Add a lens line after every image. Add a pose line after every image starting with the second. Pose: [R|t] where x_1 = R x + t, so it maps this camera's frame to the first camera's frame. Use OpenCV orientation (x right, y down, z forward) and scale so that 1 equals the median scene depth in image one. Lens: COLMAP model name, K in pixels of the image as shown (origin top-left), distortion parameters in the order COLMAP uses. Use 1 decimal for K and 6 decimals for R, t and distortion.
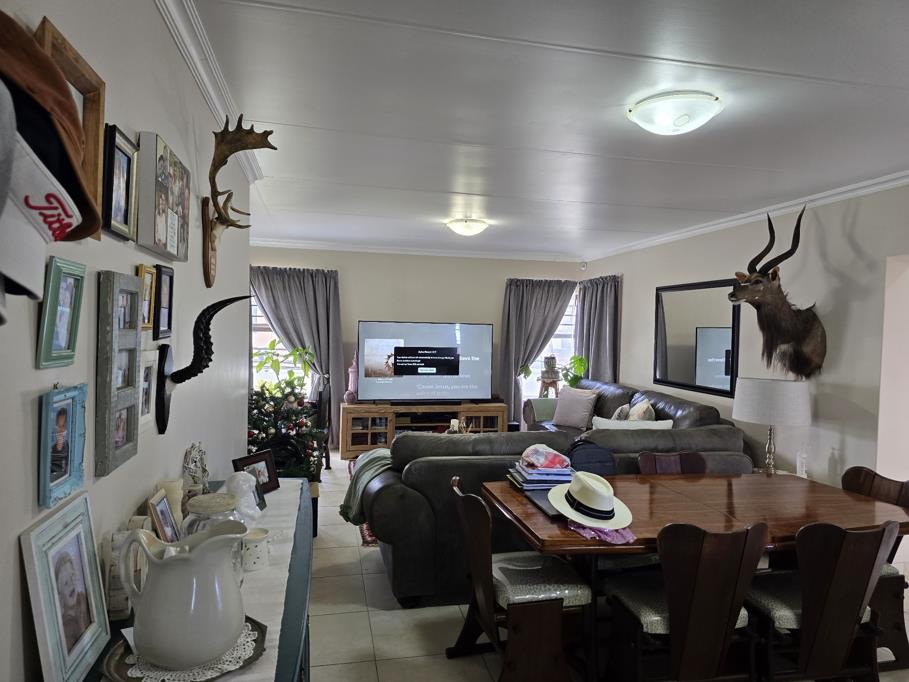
lens RADIAL K [[605.7, 0, 454.5], [0, 605.7, 341.0], [0, 0, 1]] dist [0.035469, -0.001604]
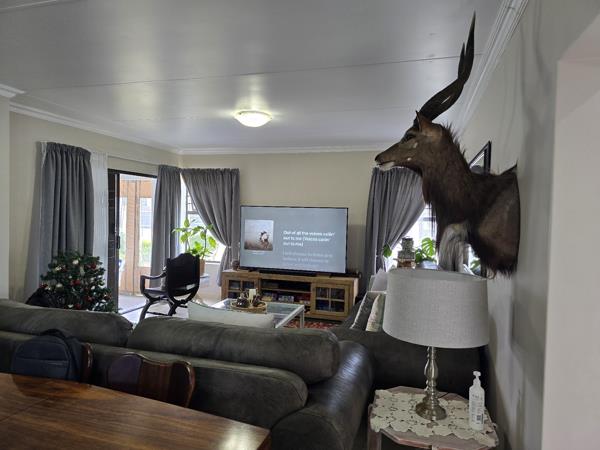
lens RADIAL K [[399.8, 0, 300.0], [0, 399.8, 225.0], [0, 0, 1]] dist [0.035469, -0.001604]
pose [[0.870233, 0.012630, -0.492479, 0.367750], [-0.013787, 0.999904, 0.001282, 0.004962], [0.492448, 0.005674, 0.870323, 0.312607]]
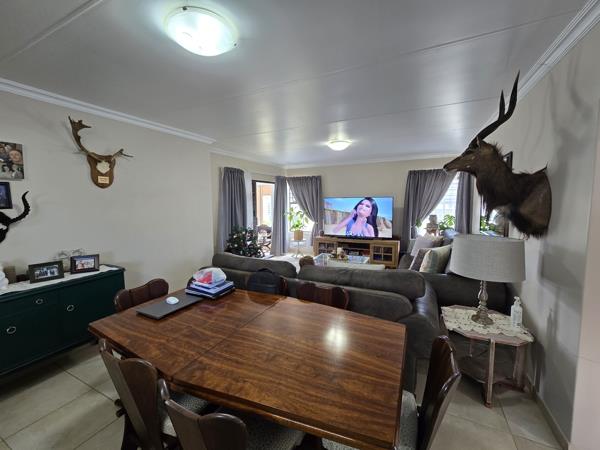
lens RADIAL K [[246.0, 0, 301.8], [0, 246.0, 221.7], [0, 0, 1]] dist [0.000034, 0.000285]
pose [[0.780589, 0.022004, -0.624658, 0.323246], [0.015212, 0.998415, 0.054180, 0.002212], [0.624860, -0.051795, 0.779017, 0.258873]]
